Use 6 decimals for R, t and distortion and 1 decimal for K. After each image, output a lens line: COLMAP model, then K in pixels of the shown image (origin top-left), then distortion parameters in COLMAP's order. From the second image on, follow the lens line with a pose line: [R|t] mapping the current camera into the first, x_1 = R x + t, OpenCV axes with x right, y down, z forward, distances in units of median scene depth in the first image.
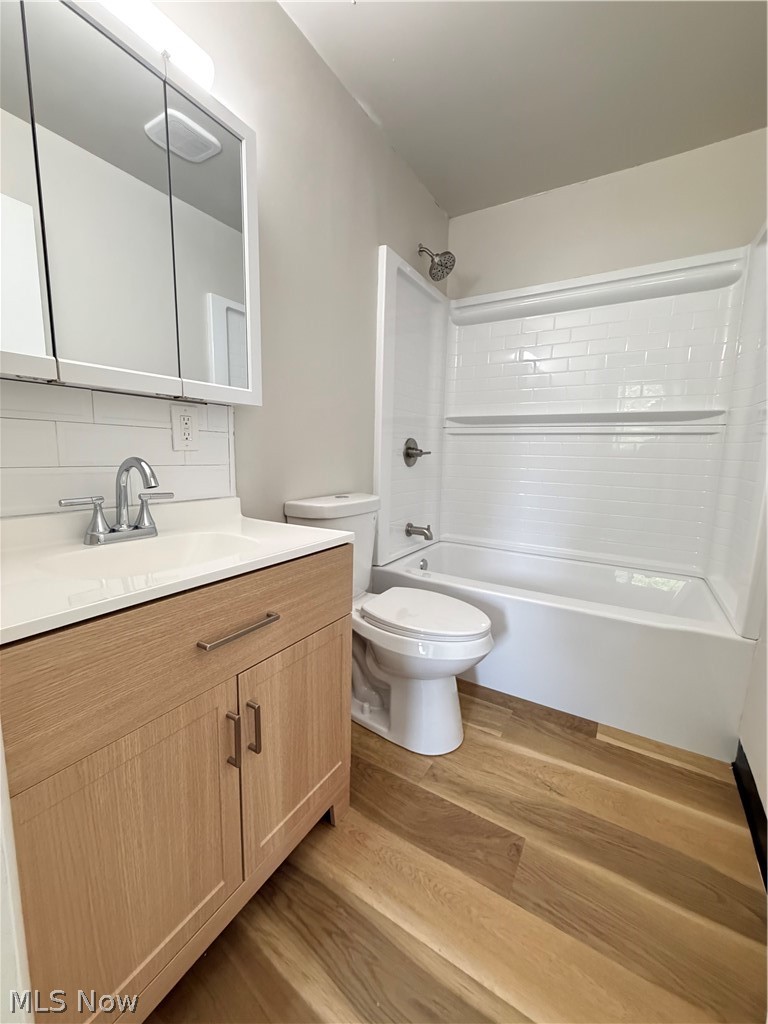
lens RADIAL K [[409.2, 0, 384.7], [0, 409.2, 508.4], [0, 0, 1]] dist [0.000274, -0.000086]
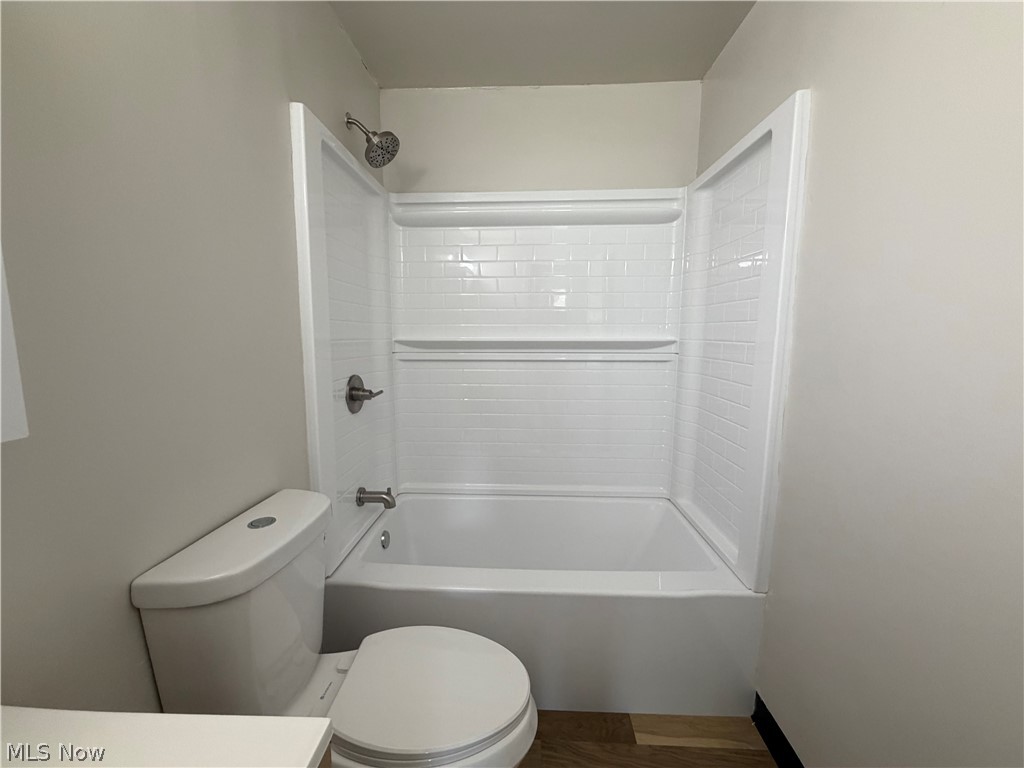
lens RADIAL K [[410.2, 0, 508.9], [0, 410.2, 384.1], [0, 0, 1]] dist [-0.003889, 0.004625]
pose [[0.878548, -0.077922, 0.471256, -0.050589], [0.084844, 0.996373, 0.006577, -0.174935], [-0.470059, 0.034205, 0.881972, 0.285745]]
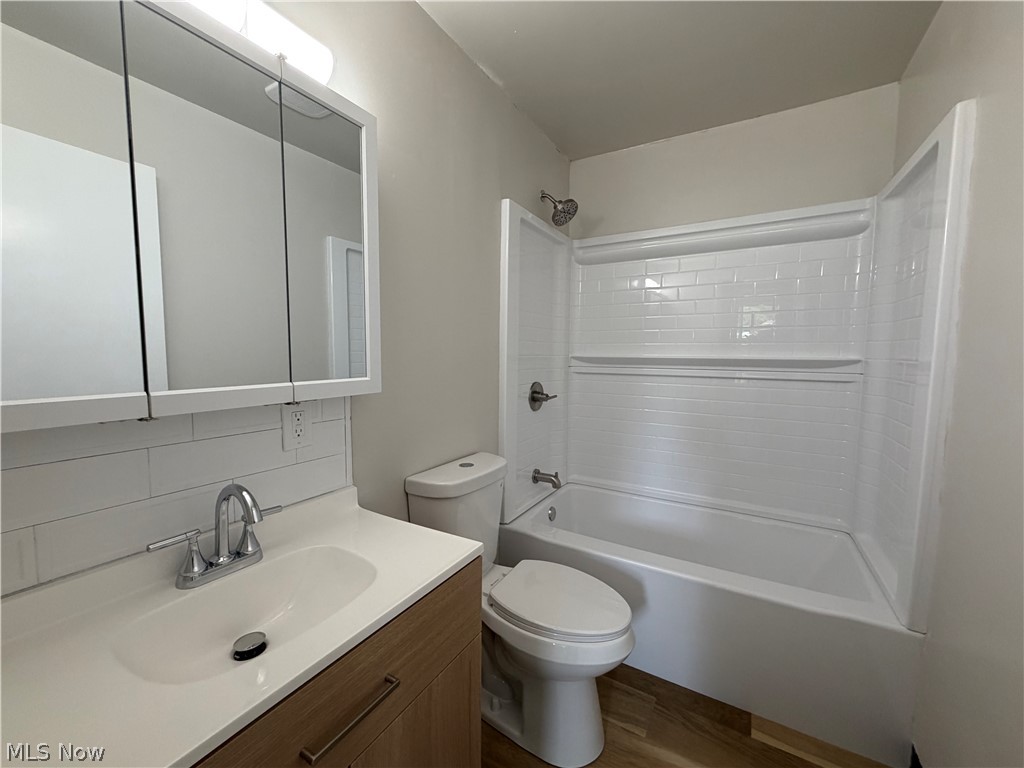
lens RADIAL K [[409.2, 0, 509.3], [0, 409.2, 383.9], [0, 0, 1]] dist [0.000274, -0.000086]
pose [[0.999853, -0.014147, 0.009660, -0.011827], [0.014735, 0.997858, -0.063734, -0.135931], [-0.008738, 0.063867, 0.997920, 0.045377]]
